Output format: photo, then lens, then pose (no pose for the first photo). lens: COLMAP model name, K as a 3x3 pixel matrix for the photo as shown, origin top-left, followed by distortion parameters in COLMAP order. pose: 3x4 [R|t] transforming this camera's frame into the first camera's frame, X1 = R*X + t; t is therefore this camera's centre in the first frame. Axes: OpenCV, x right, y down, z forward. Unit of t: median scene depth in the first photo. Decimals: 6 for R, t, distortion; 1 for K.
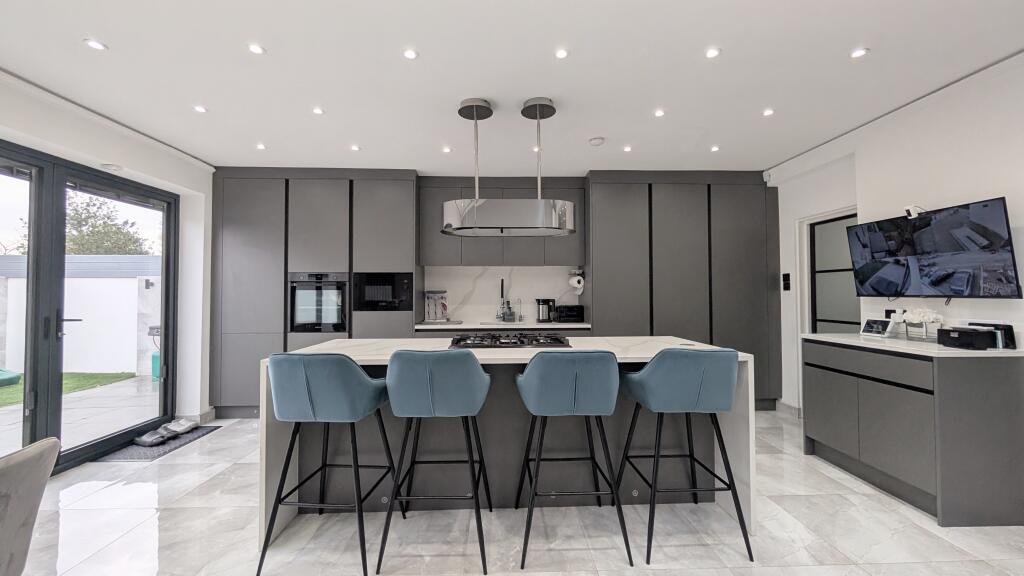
lens RADIAL K [[385.4, 0, 508.7], [0, 385.4, 286.8], [0, 0, 1]] dist [-0.000140, -0.000015]
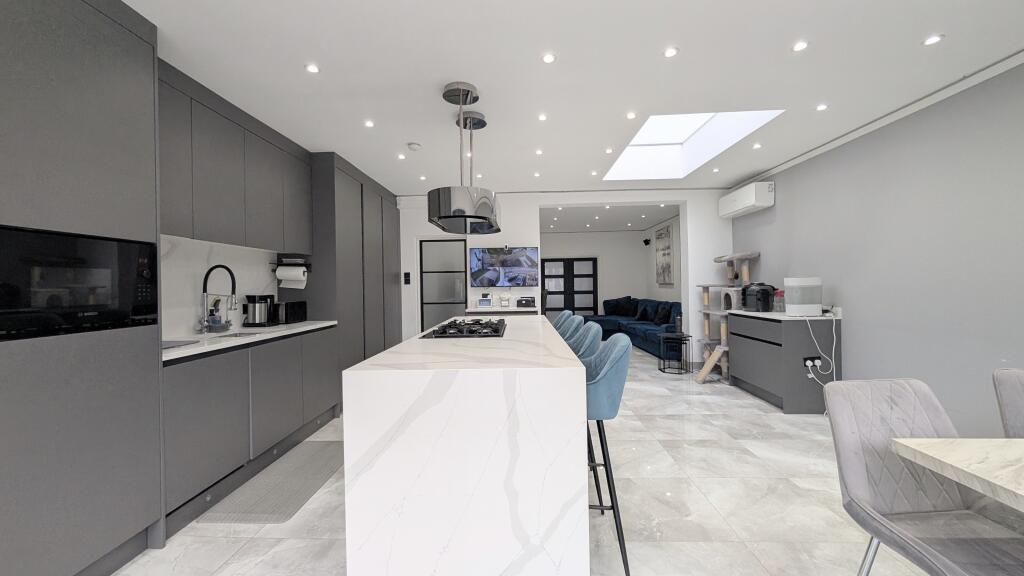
lens RADIAL K [[385.4, 0, 508.7], [0, 385.4, 286.8], [0, 0, 1]] dist [-0.000140, -0.000015]
pose [[0.076006, -0.003495, 0.997101, -0.925017], [-0.004910, 0.999980, 0.003880, 0.016016], [-0.997095, -0.005190, 0.075988, 0.715681]]
